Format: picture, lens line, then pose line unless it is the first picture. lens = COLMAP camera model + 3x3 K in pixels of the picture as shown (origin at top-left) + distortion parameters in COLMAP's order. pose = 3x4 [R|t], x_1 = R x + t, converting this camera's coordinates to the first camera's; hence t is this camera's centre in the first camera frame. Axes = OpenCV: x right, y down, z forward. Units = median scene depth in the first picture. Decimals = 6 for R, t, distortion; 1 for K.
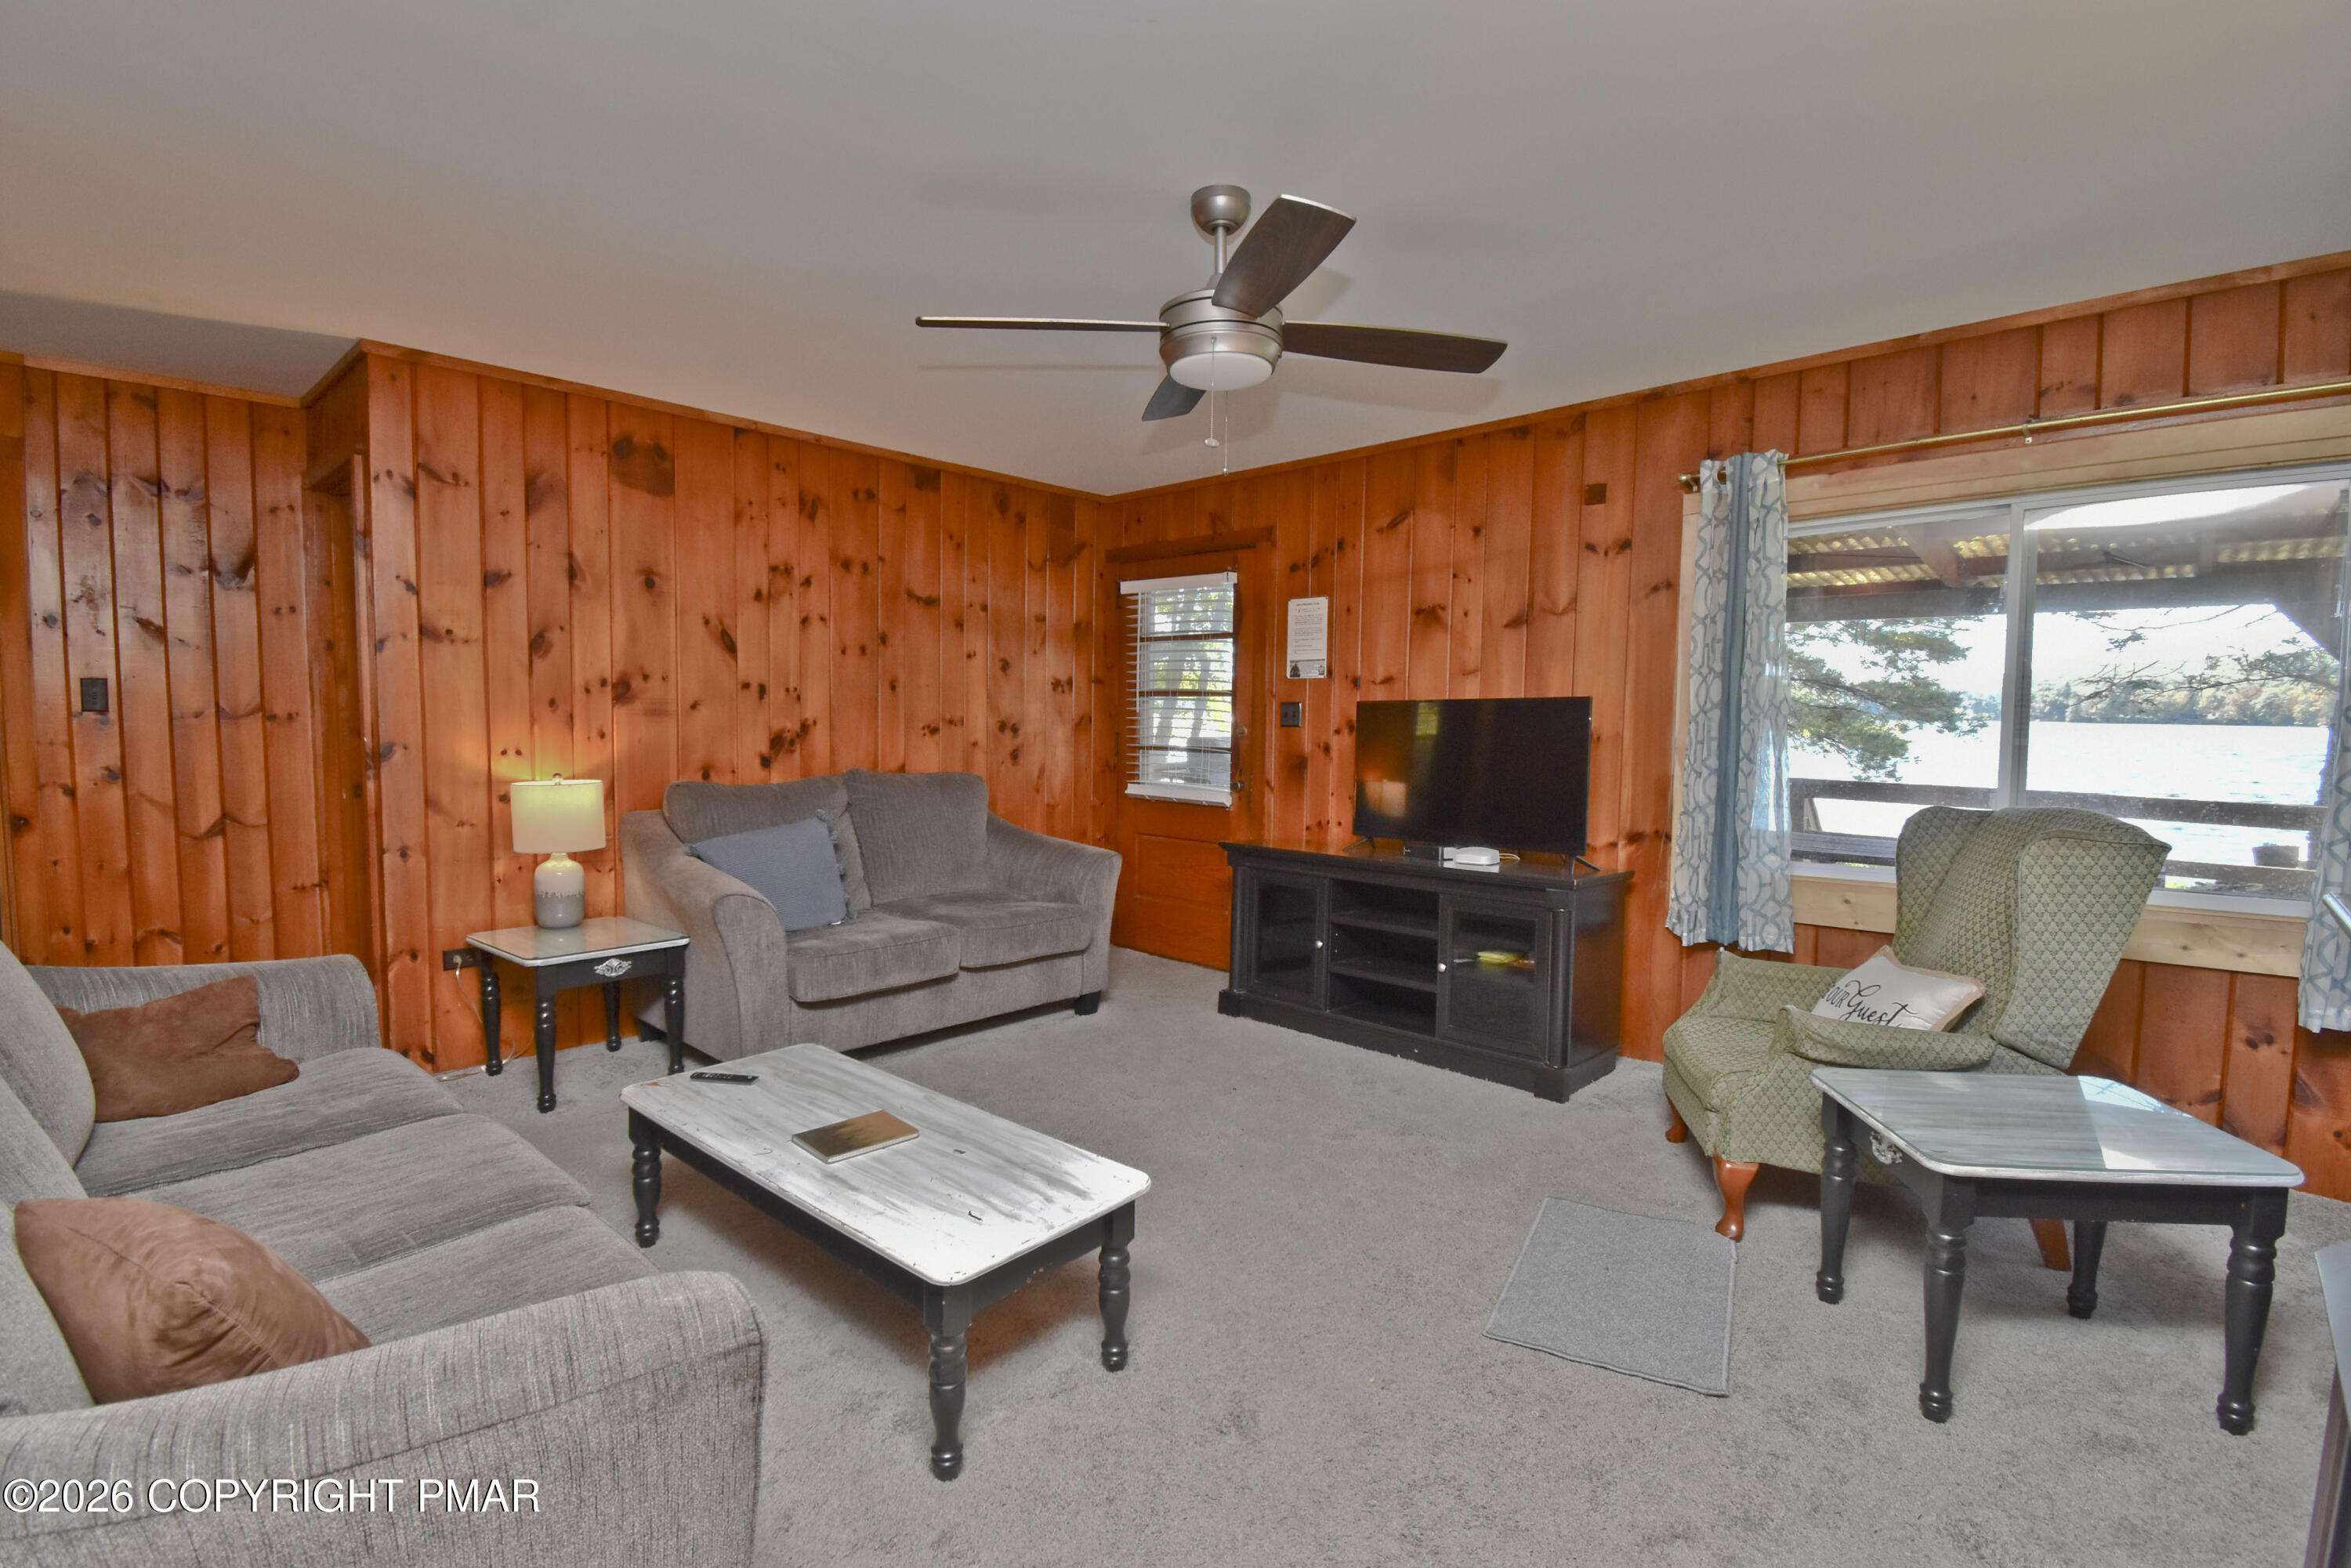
lens RADIAL K [[1108.8, 0, 1183.3], [0, 1108.8, 787.4], [0, 0, 1]] dist [0.000759, -0.000189]
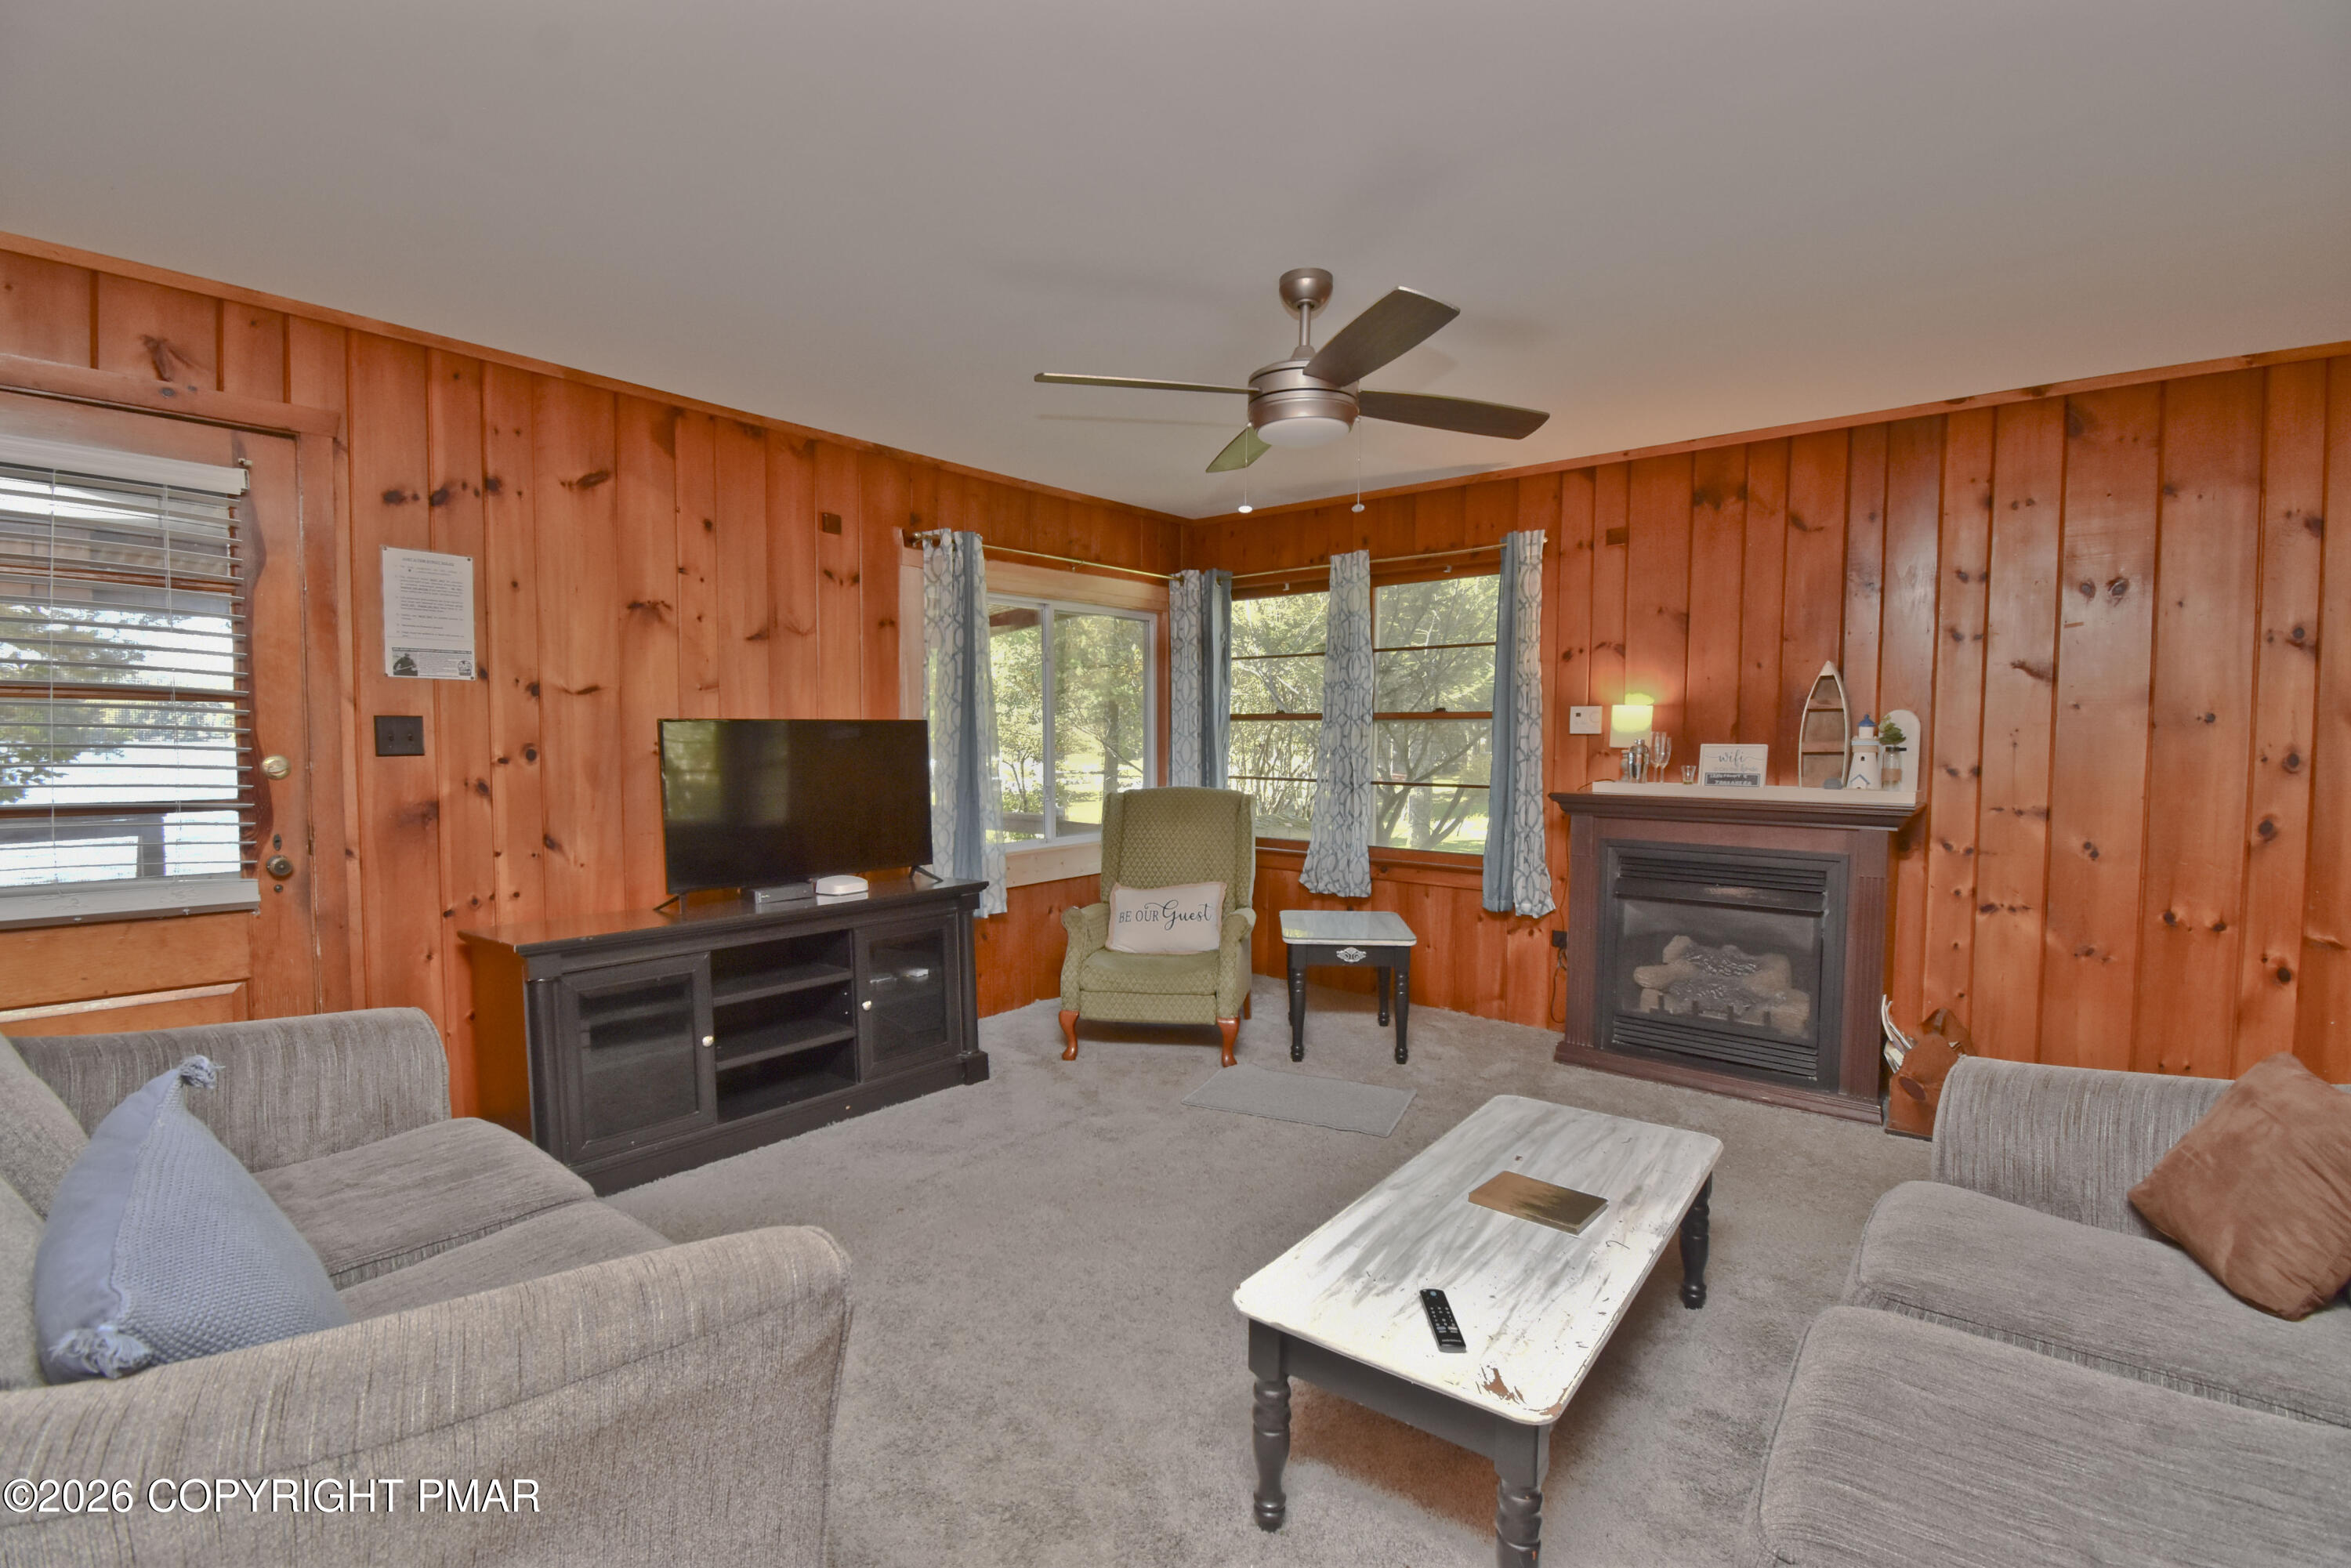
lens RADIAL K [[1042.7, 0, 1182.6], [0, 1042.7, 789.5], [0, 0, 1]] dist [-0.001277, -0.000156]
pose [[-0.087792, -0.055708, 0.994580, -0.618917], [0.059726, 0.996344, 0.061079, -0.054868], [-0.994347, 0.064765, -0.084143, 0.745601]]
